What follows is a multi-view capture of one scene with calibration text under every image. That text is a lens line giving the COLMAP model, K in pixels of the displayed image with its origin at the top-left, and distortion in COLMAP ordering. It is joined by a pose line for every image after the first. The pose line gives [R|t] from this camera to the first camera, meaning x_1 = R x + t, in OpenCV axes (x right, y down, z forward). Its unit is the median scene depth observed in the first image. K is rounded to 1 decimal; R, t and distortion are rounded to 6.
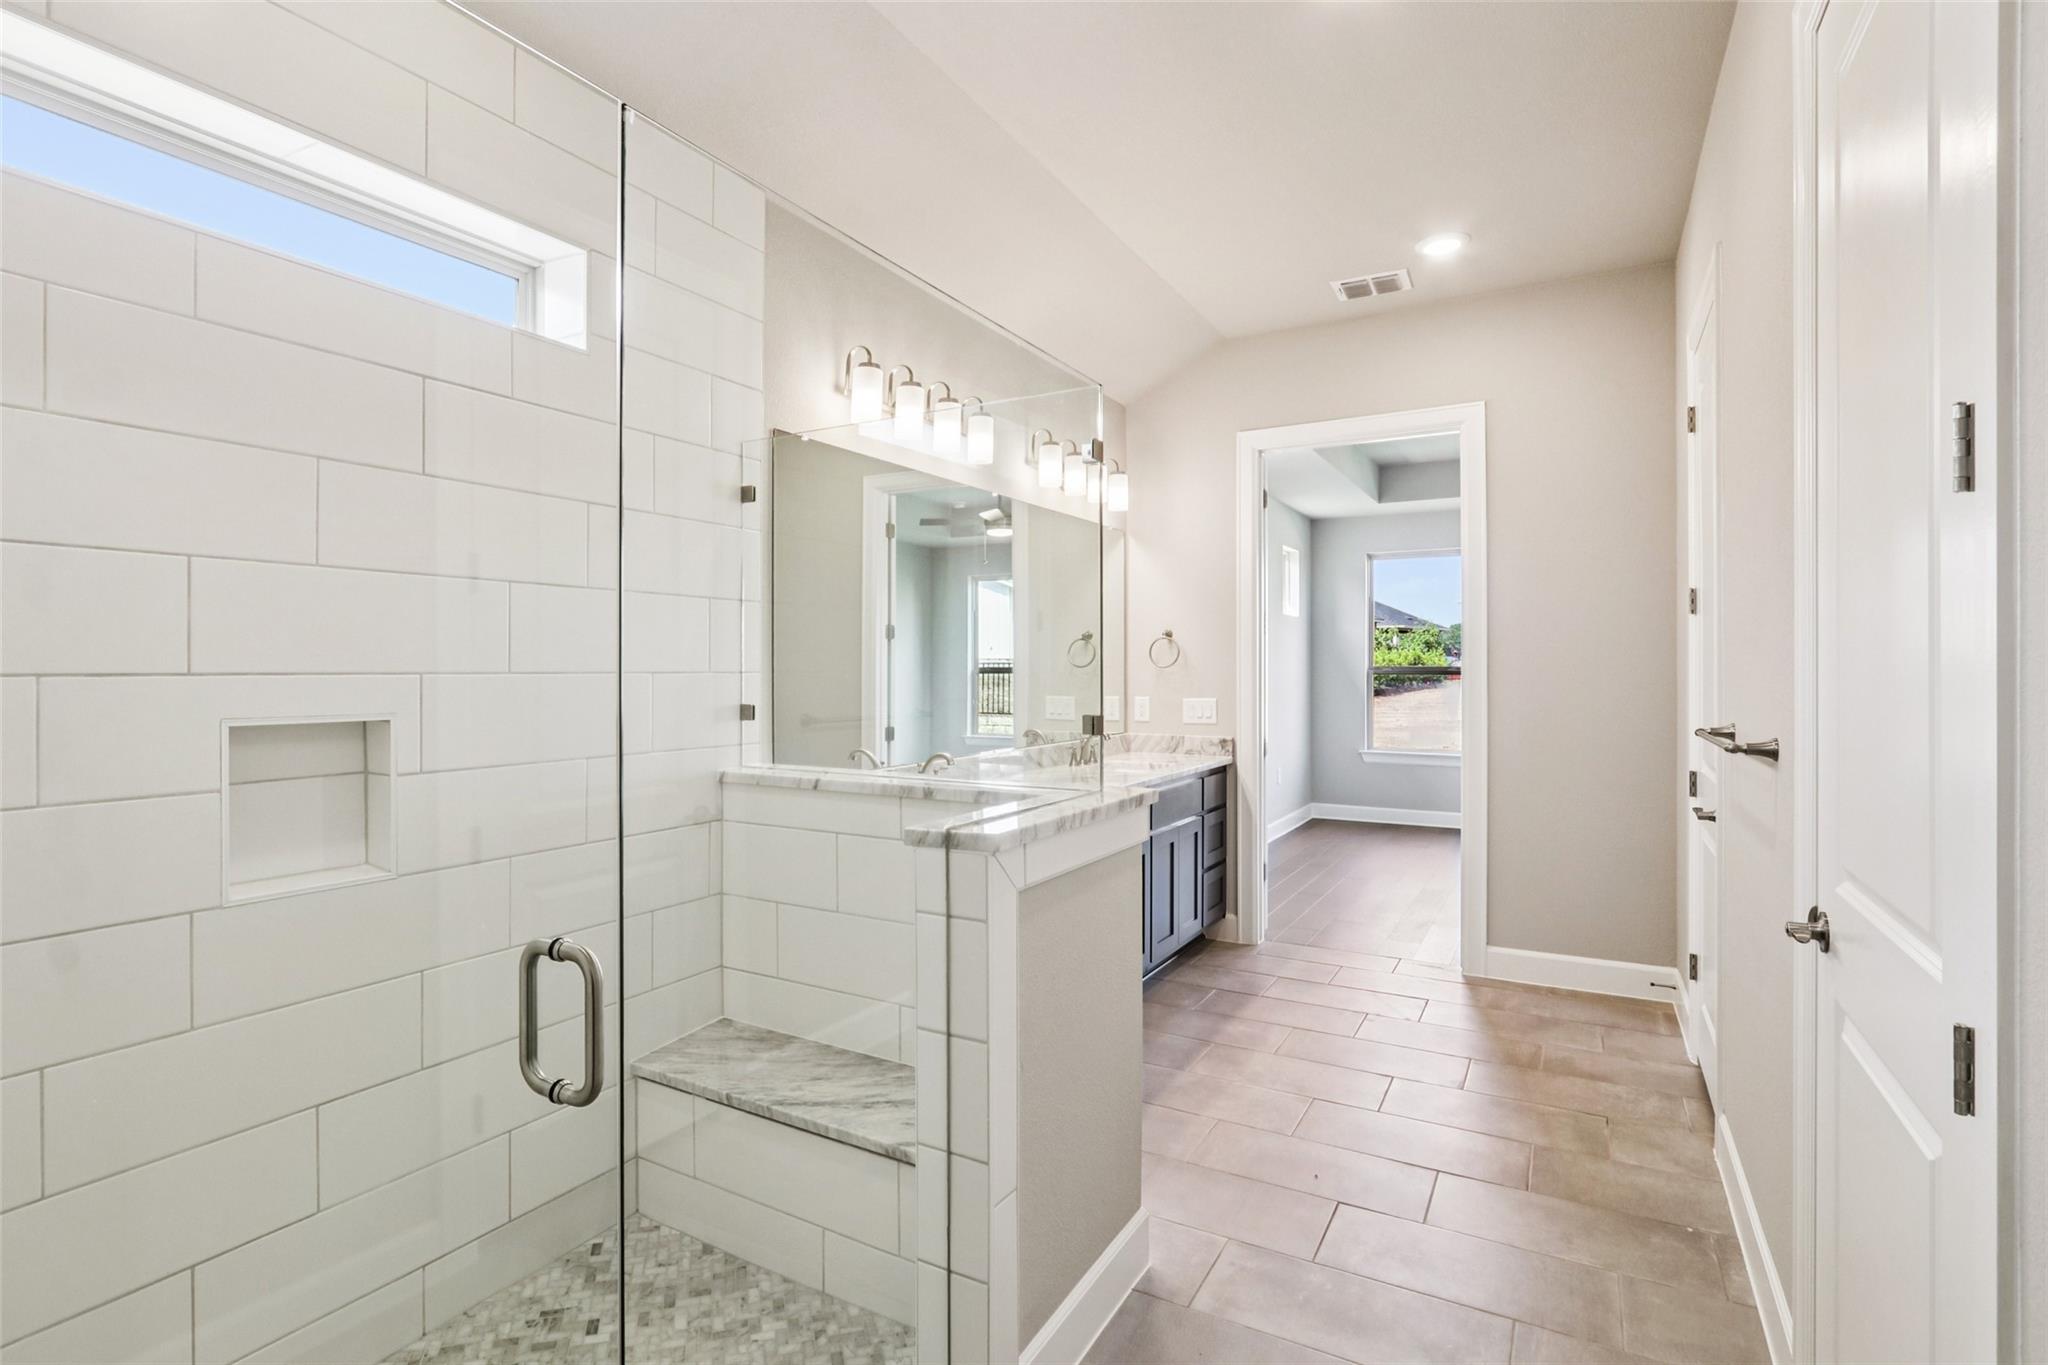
lens RADIAL K [[978.1, 0, 1024.0], [0, 978.1, 682.5], [0, 0, 1]] dist [-0.002097, -0.011639]
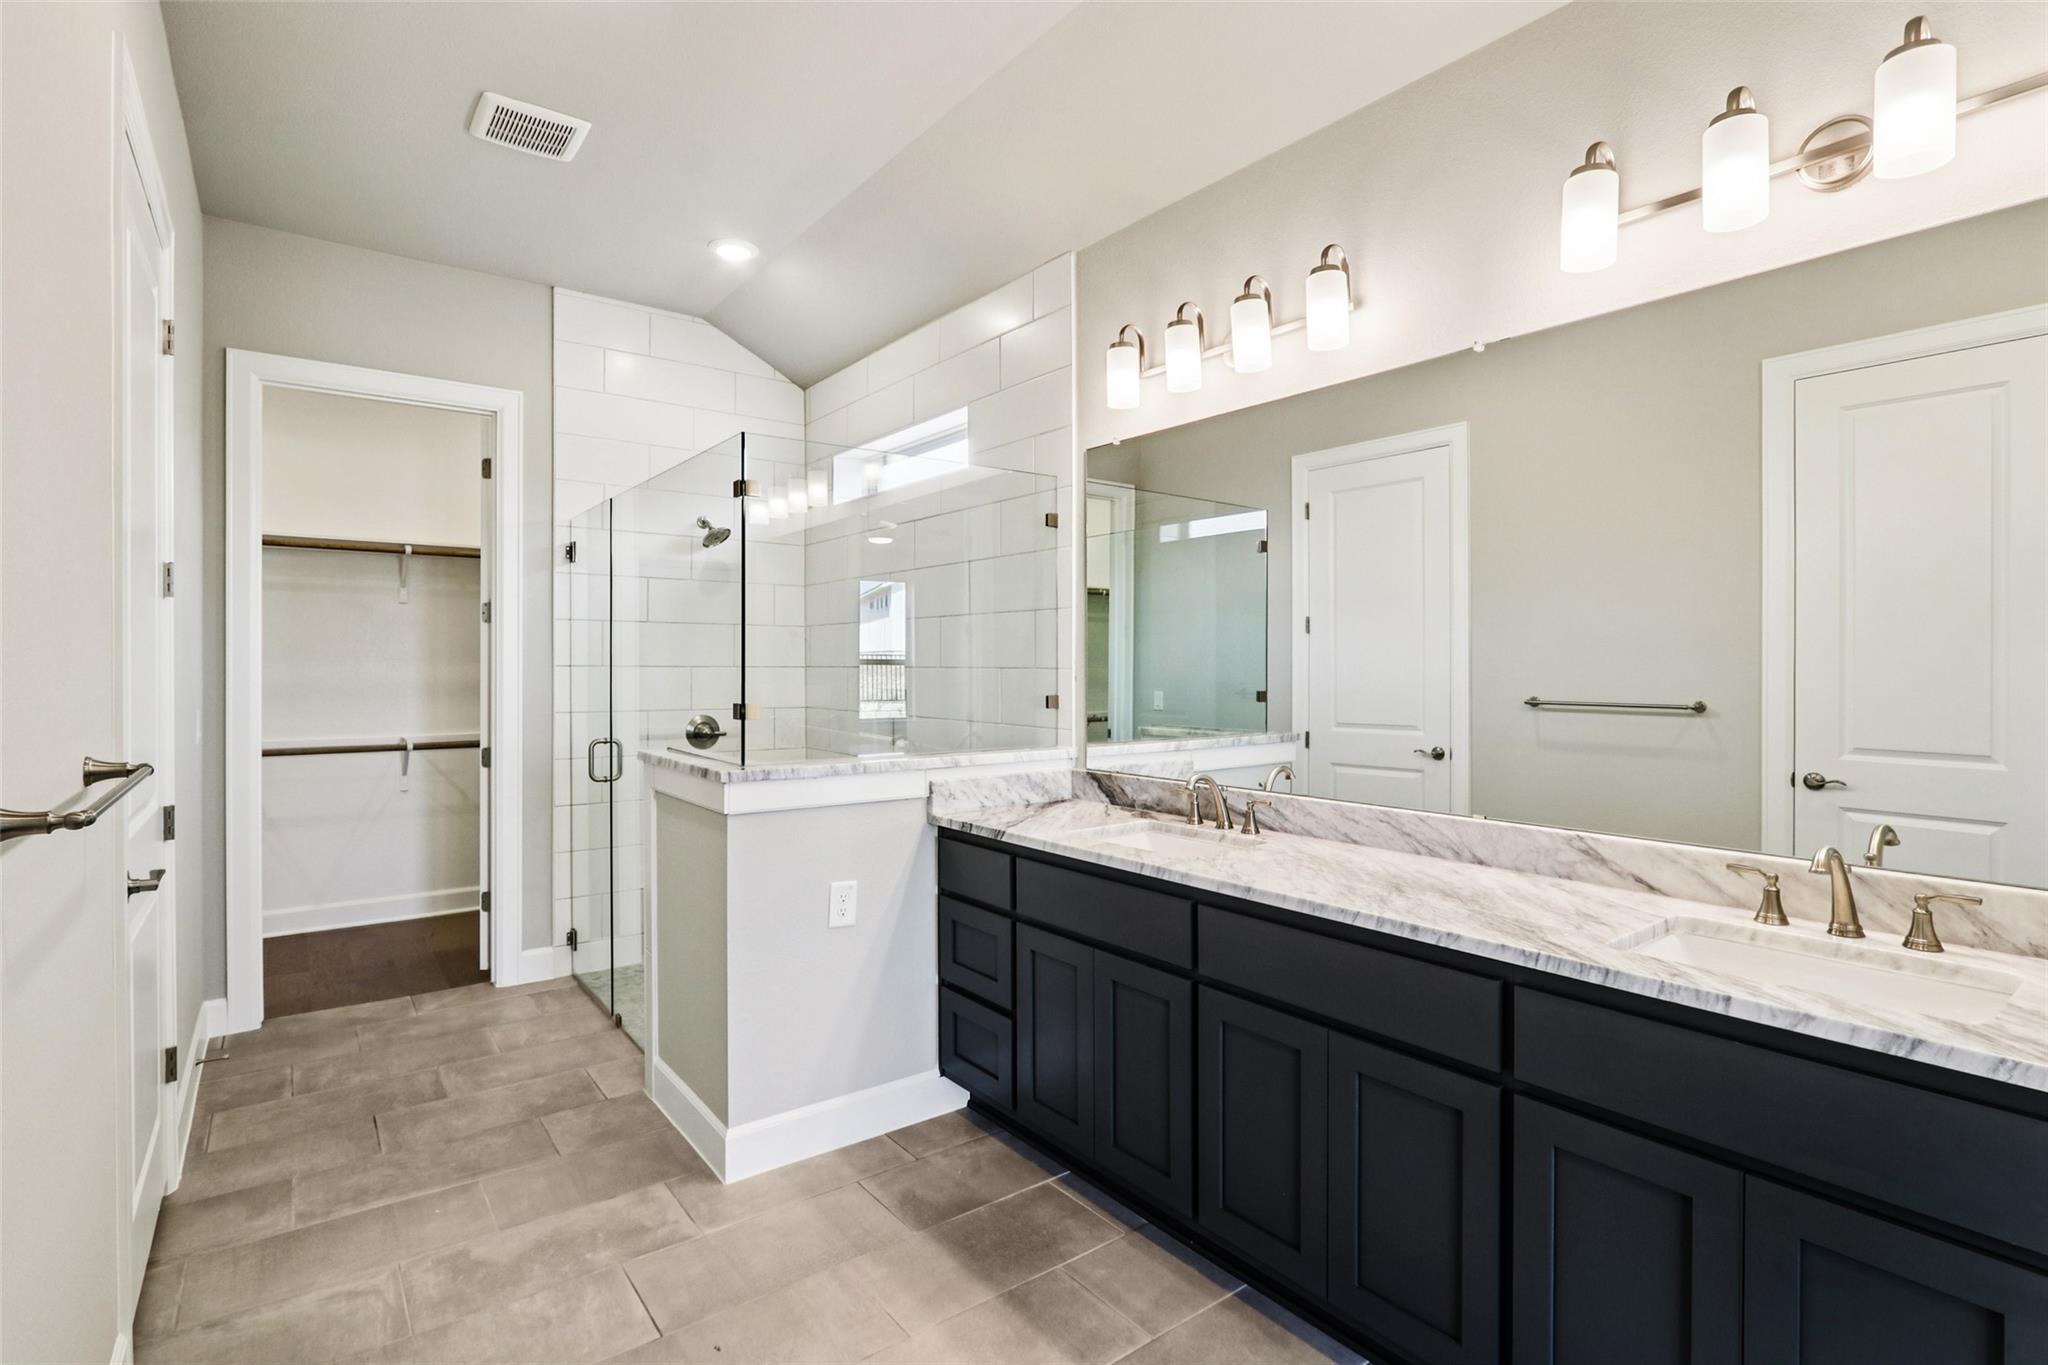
lens RADIAL K [[978.1, 0, 1024.0], [0, 978.1, 682.5], [0, 0, 1]] dist [-0.002097, -0.011639]
pose [[-0.388083, 0.012671, -0.921537, 0.955402], [-0.007451, 0.999830, 0.016885, -0.009262], [0.921594, 0.013419, -0.387922, 1.616494]]
